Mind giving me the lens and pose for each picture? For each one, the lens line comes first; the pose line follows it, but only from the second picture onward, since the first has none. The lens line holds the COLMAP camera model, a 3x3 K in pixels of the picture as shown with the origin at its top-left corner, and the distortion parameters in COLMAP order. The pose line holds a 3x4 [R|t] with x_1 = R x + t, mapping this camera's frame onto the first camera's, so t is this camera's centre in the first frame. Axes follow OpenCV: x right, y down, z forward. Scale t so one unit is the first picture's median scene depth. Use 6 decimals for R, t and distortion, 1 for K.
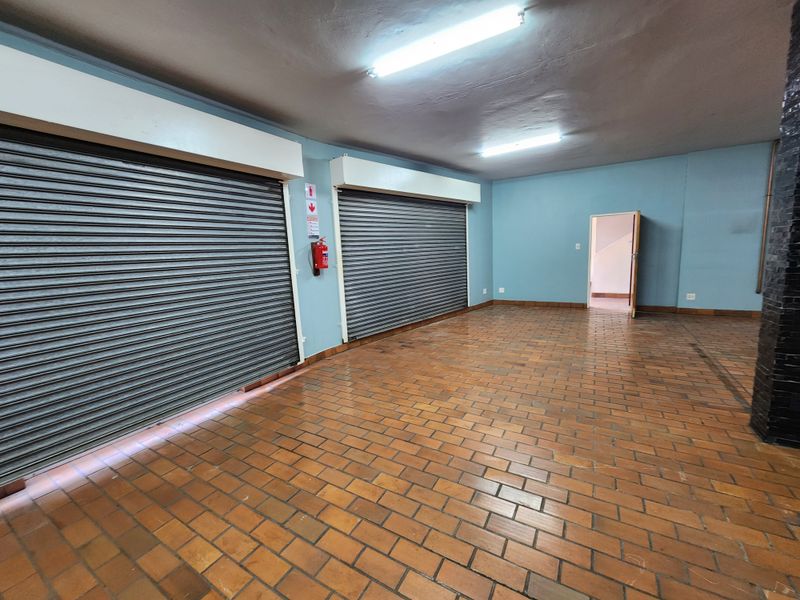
lens RADIAL K [[327.1, 0, 399.8], [0, 327.1, 295.4], [0, 0, 1]] dist [0.001207, -0.001619]
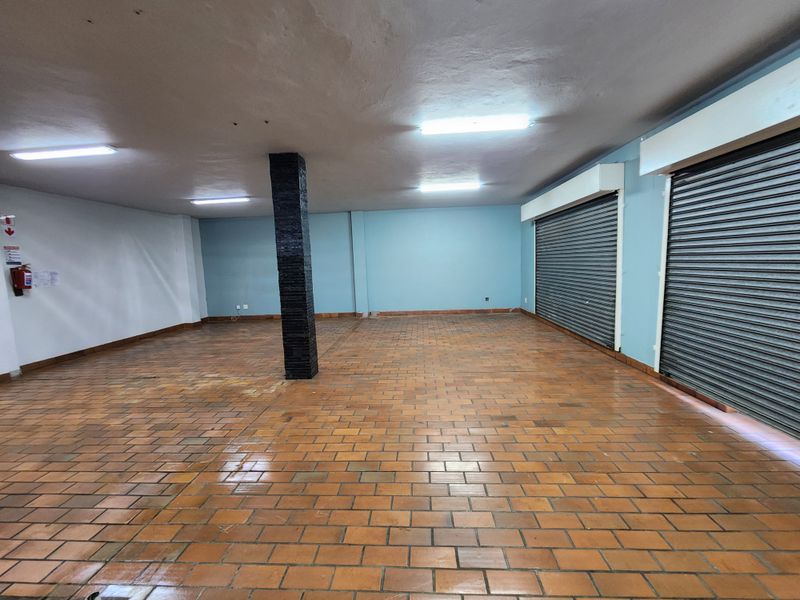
lens RADIAL K [[327.1, 0, 399.2], [0, 327.1, 295.8], [0, 0, 1]] dist [0.001207, -0.001619]
pose [[-0.884660, 0.125371, -0.449065, 0.375936], [0.011752, 0.968858, 0.247336, -0.146041], [0.466089, 0.213531, -0.858584, 0.850718]]
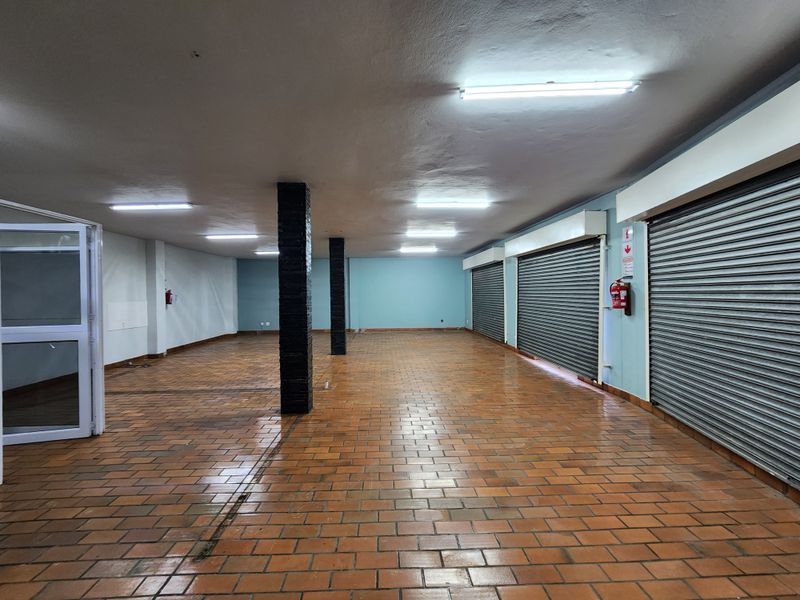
lens RADIAL K [[327.1, 0, 390.3], [0, 327.1, 293.4], [0, 0, 1]] dist [0.001207, -0.001619]
pose [[-0.844163, 0.055945, -0.533159, 1.064148], [-0.024554, 0.989461, 0.142702, -0.300743], [0.535524, 0.133555, -0.833893, 1.708411]]
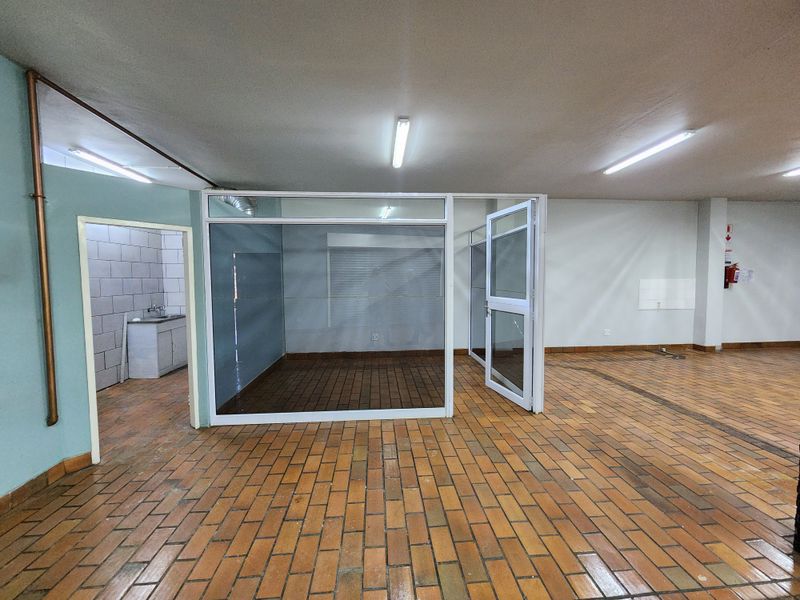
lens RADIAL K [[327.1, 0, 403.3], [0, 327.1, 295.3], [0, 0, 1]] dist [0.001207, -0.001619]
pose [[-0.577235, 0.002977, 0.816572, 0.751241], [0.149711, 0.983429, 0.102246, -0.222168], [-0.802736, 0.181270, -0.568116, 1.293647]]
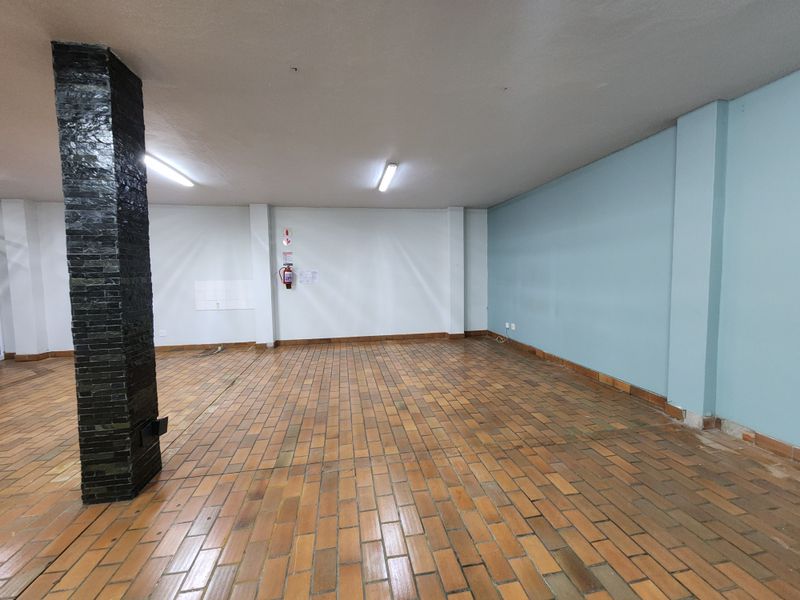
lens RADIAL K [[327.1, 0, 396.6], [0, 327.1, 293.0], [0, 0, 1]] dist [0.001207, -0.001619]
pose [[-0.655352, 0.010974, 0.755244, -0.638207], [0.153206, 0.981041, 0.118687, 0.077038], [-0.739623, 0.193490, -0.644608, -0.349261]]
